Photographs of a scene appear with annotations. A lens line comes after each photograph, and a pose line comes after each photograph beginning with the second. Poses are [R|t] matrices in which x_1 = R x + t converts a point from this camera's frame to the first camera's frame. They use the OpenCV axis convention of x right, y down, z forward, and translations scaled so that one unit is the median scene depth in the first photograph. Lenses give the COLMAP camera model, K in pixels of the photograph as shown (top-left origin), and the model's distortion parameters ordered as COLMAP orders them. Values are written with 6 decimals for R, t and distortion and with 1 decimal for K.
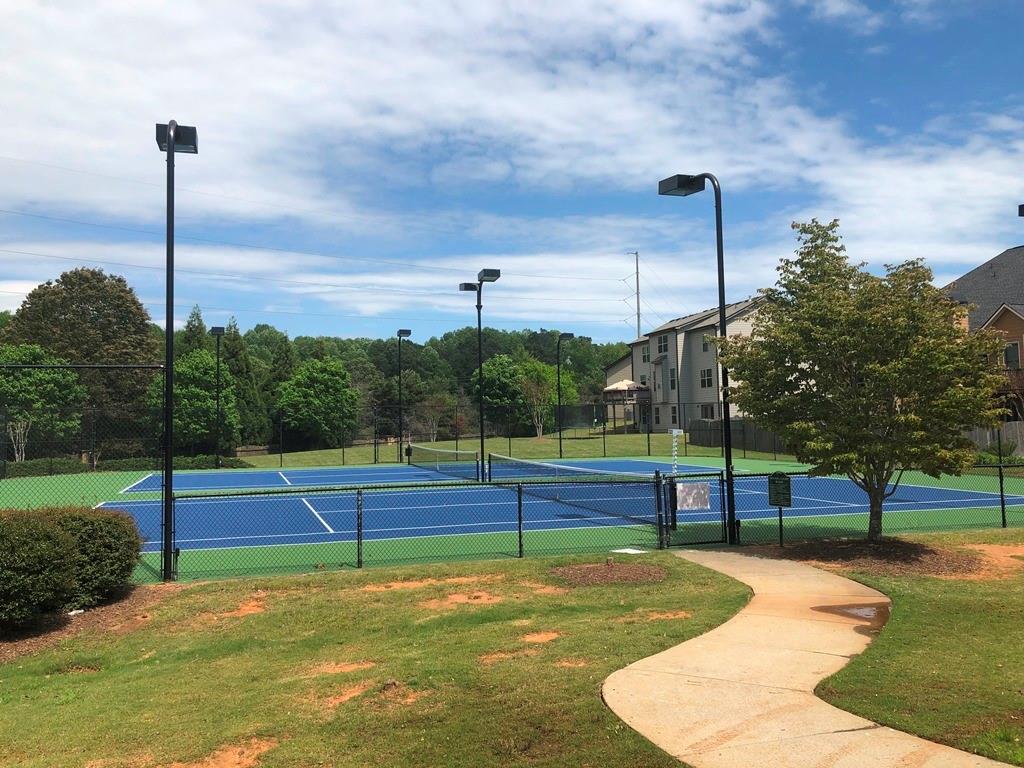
lens RADIAL K [[822.4, 0, 512.0], [0, 822.4, 384.0], [0, 0, 1]] dist [0.044022, -0.002802]
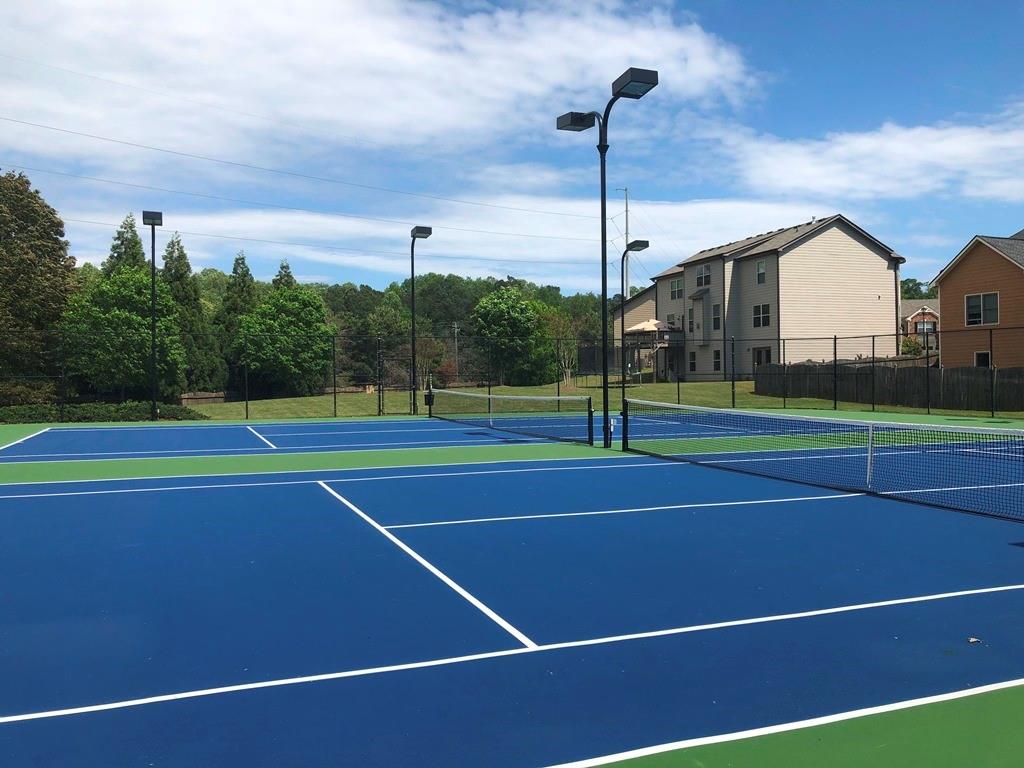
lens RADIAL K [[822.4, 0, 512.0], [0, 822.4, 384.0], [0, 0, 1]] dist [0.044022, -0.002802]
pose [[0.998174, 0.009252, 0.059696, -0.061616], [-0.012533, 0.998418, 0.054814, 0.018668], [-0.059094, -0.055462, 0.996711, 0.182241]]
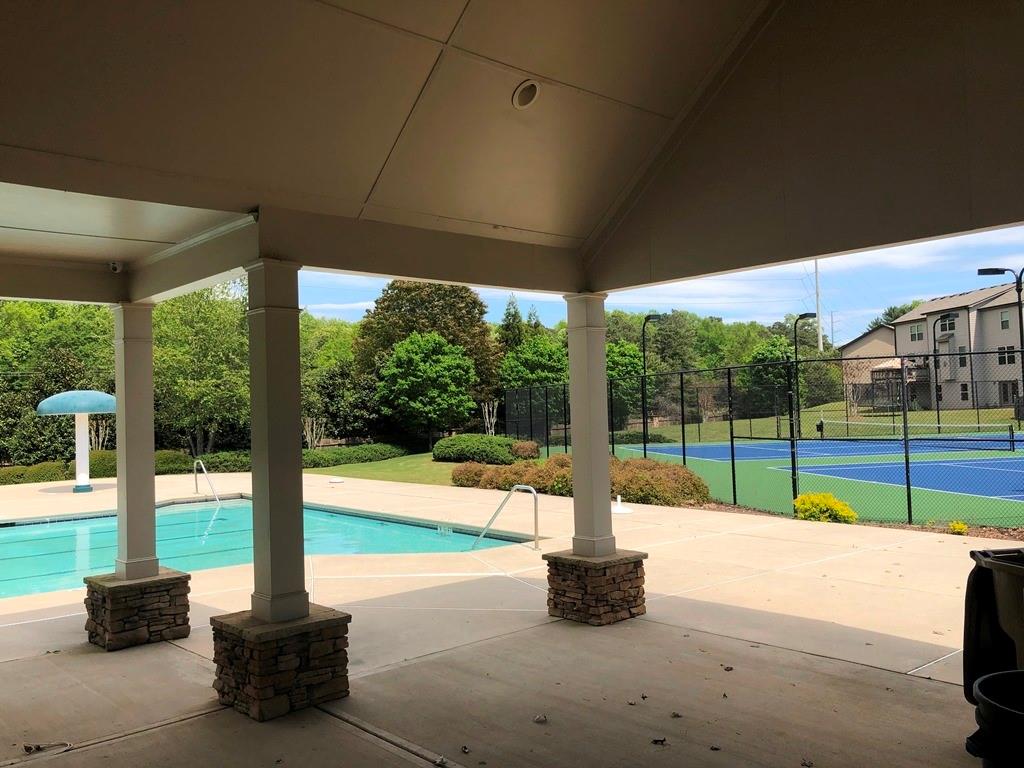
lens RADIAL K [[822.4, 0, 512.0], [0, 822.4, 384.0], [0, 0, 1]] dist [0.044022, -0.002802]
pose [[0.995033, -0.012844, -0.098718, -0.260756], [0.014845, 0.999698, 0.019566, -0.000779], [0.098437, -0.020934, 0.994923, -0.074364]]
